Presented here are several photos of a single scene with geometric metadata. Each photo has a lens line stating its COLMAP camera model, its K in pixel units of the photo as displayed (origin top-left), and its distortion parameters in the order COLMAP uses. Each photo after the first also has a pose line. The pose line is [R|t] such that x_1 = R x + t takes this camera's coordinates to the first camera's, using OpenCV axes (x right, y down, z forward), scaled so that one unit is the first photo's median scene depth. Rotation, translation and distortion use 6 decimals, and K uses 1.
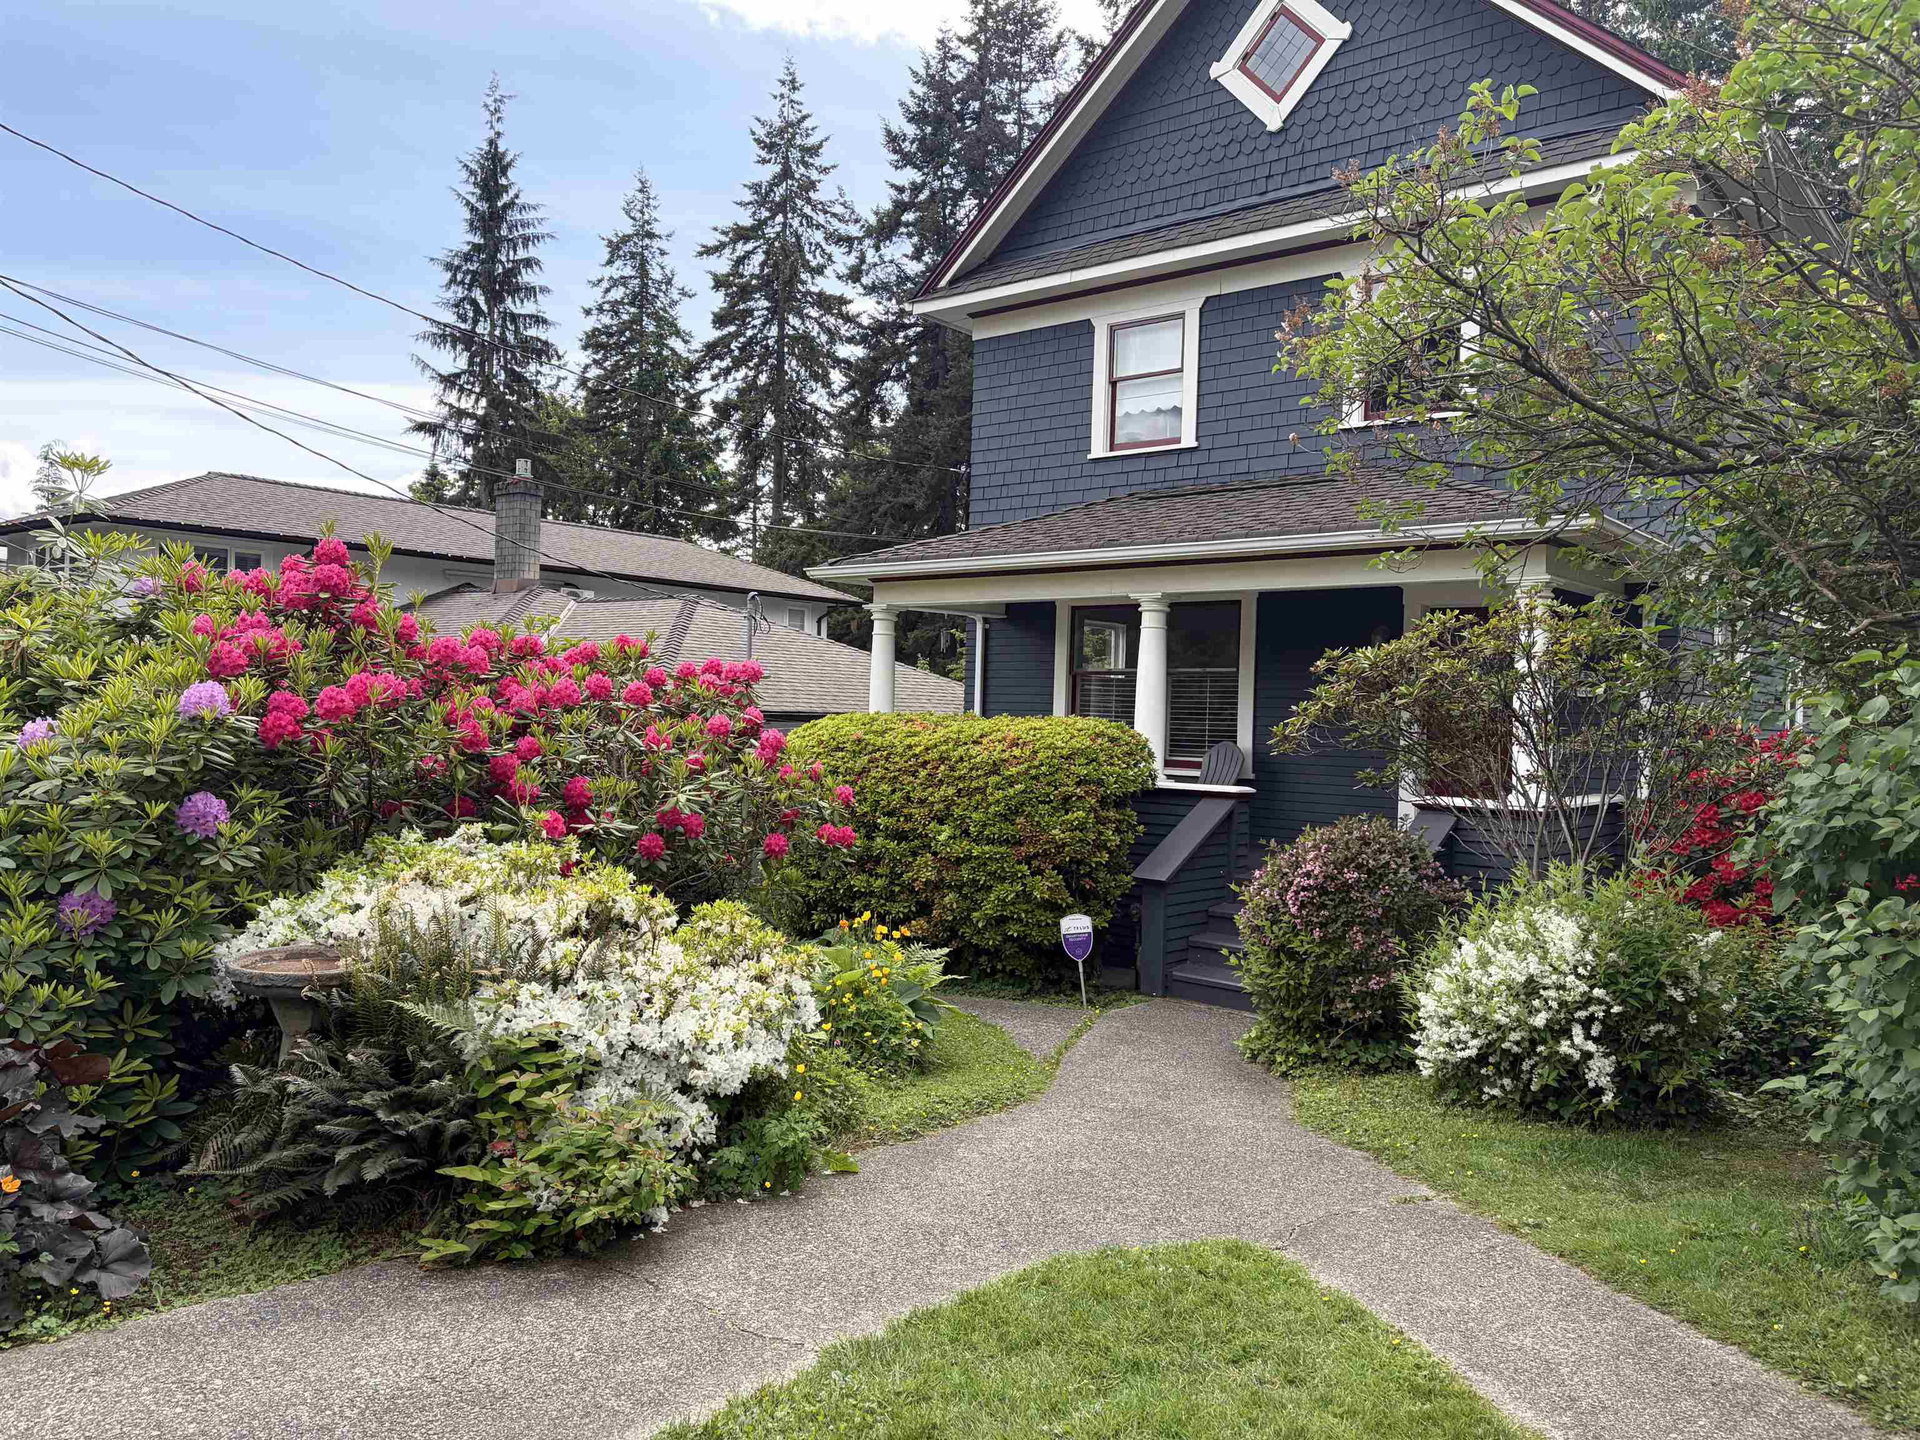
lens RADIAL K [[1454.9, 0, 956.8], [0, 1454.9, 712.8], [0, 0, 1]] dist [0.064513, -0.029200]
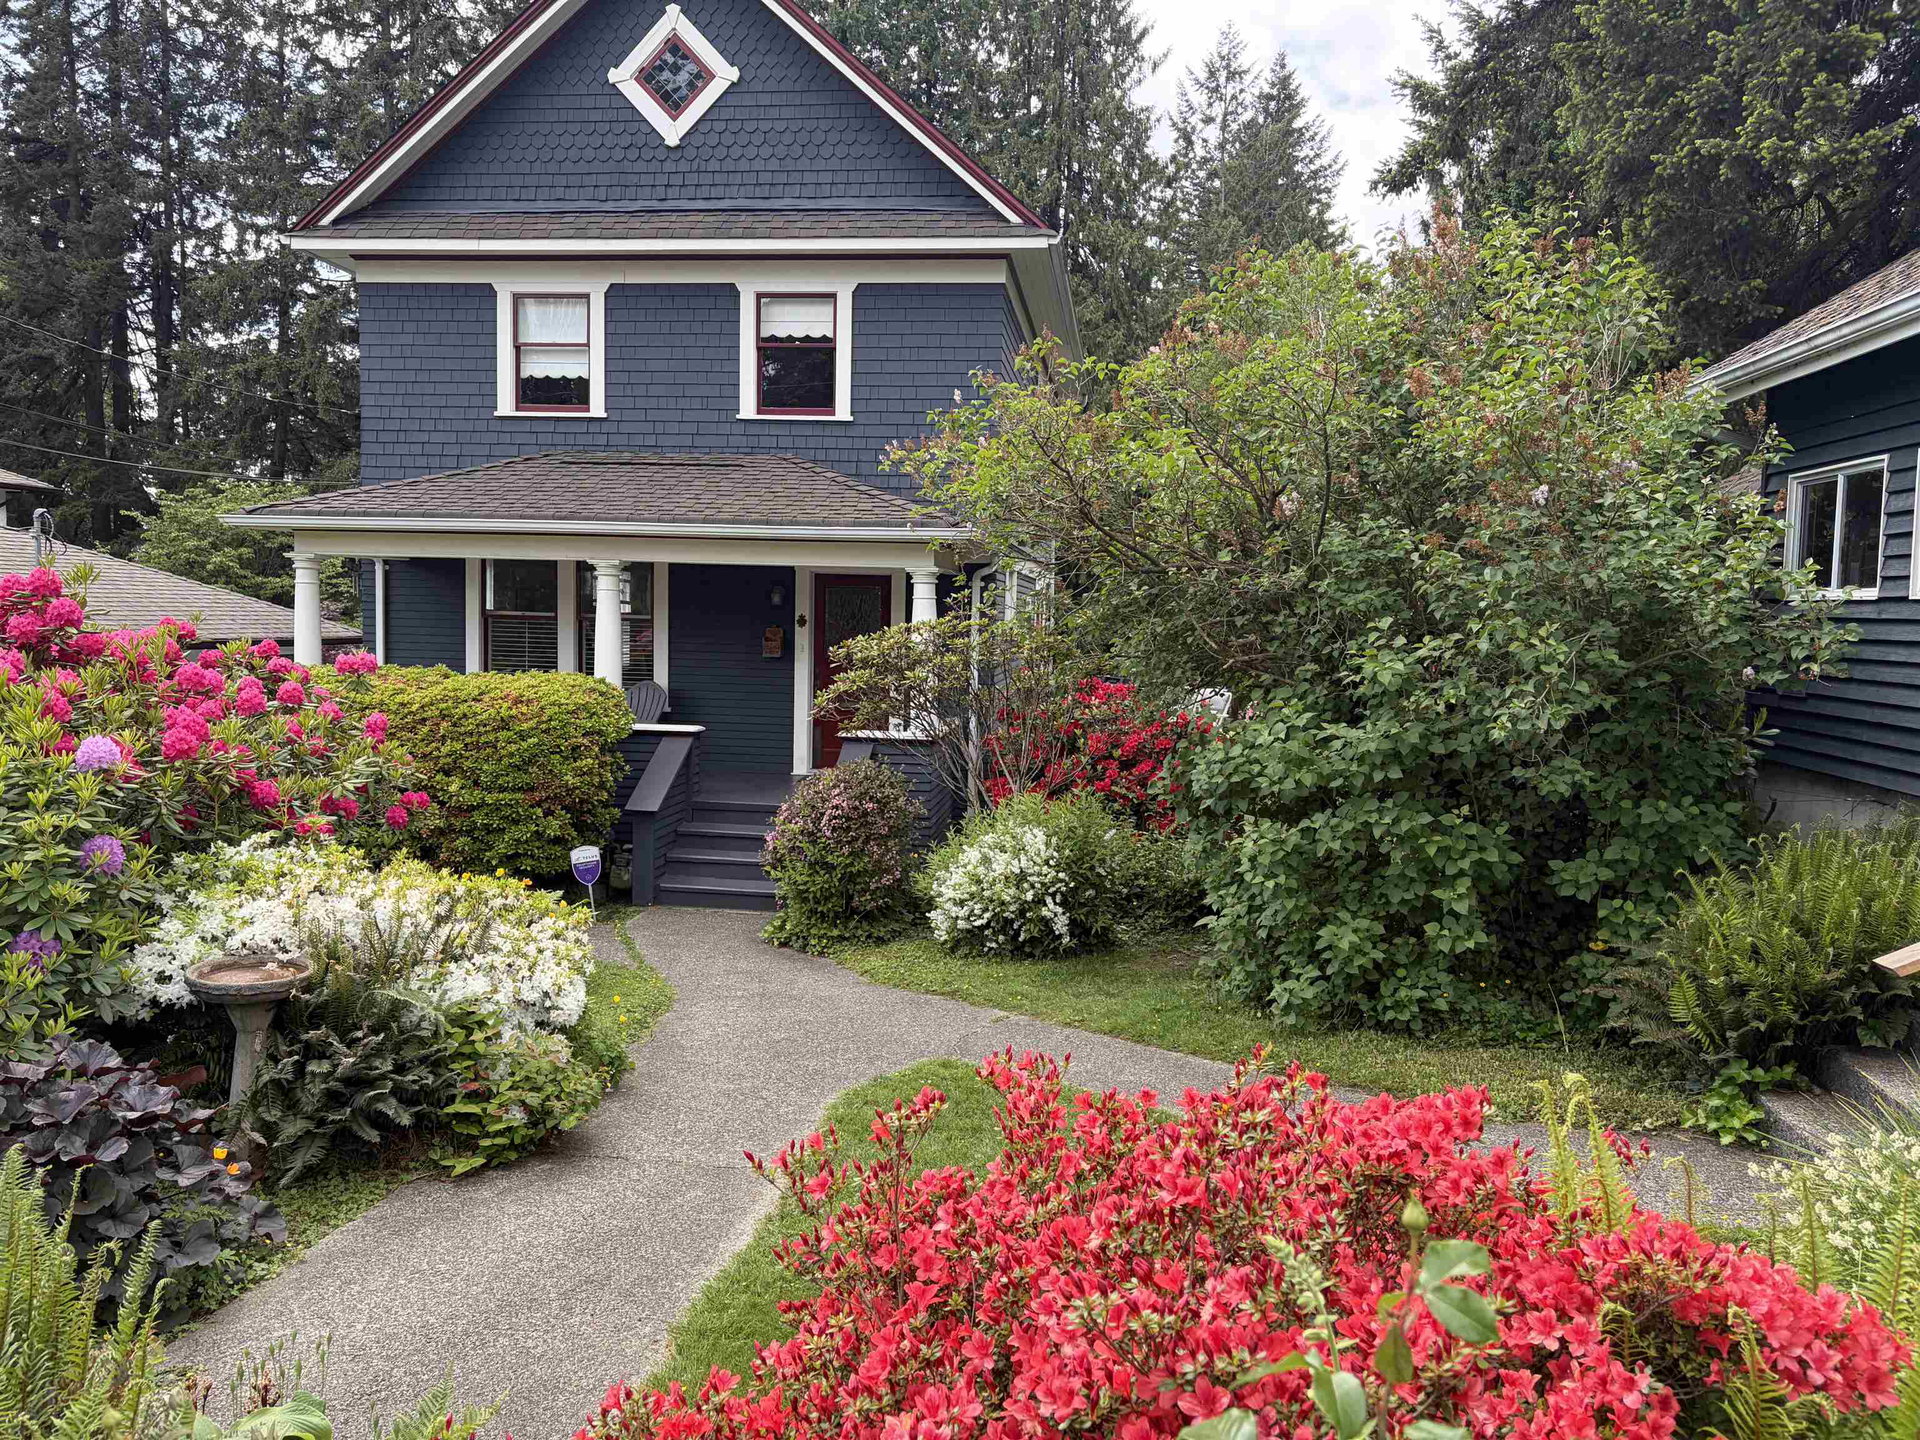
lens RADIAL K [[1454.9, 0, 959.1], [0, 1454.9, 717.4], [0, 0, 1]] dist [0.064513, -0.029200]
pose [[0.844829, -0.047058, 0.532964, -0.287622], [-0.001160, 0.995961, 0.089777, -0.071105], [-0.535036, -0.076464, 0.841362, -0.147161]]
